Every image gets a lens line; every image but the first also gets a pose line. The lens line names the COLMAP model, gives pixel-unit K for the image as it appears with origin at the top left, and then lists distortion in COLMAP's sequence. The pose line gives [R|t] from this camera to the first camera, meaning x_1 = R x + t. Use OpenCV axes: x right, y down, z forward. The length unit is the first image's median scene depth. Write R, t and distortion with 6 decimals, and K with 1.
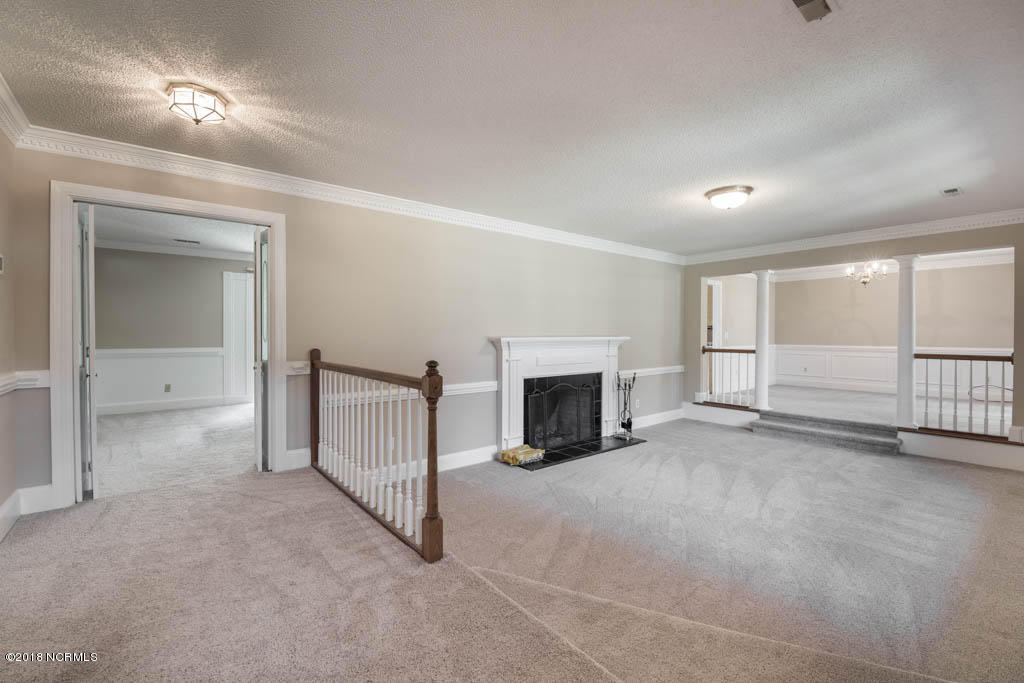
lens RADIAL K [[441.8, 0, 515.6], [0, 441.8, 338.5], [0, 0, 1]] dist [-0.027855, -0.000412]
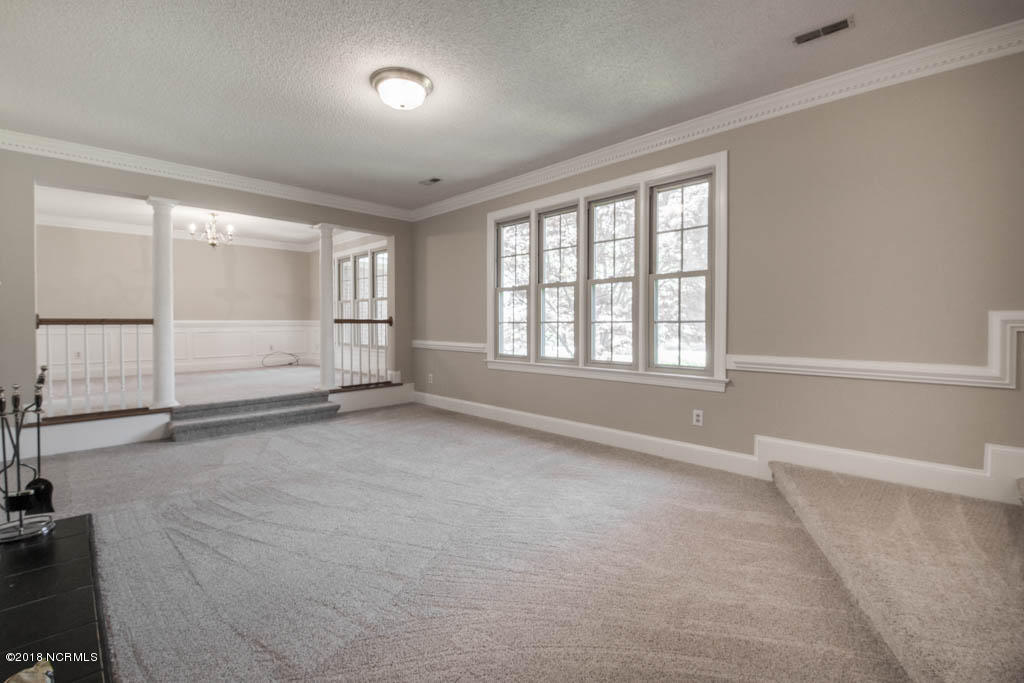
lens RADIAL K [[441.8, 0, 515.6], [0, 441.8, 338.5], [0, 0, 1]] dist [-0.027855, -0.000412]
pose [[-0.111188, -0.040566, 0.992971, -0.194089], [0.010747, 0.999059, 0.042019, 0.040480], [-0.993741, 0.015344, -0.110648, 0.648110]]
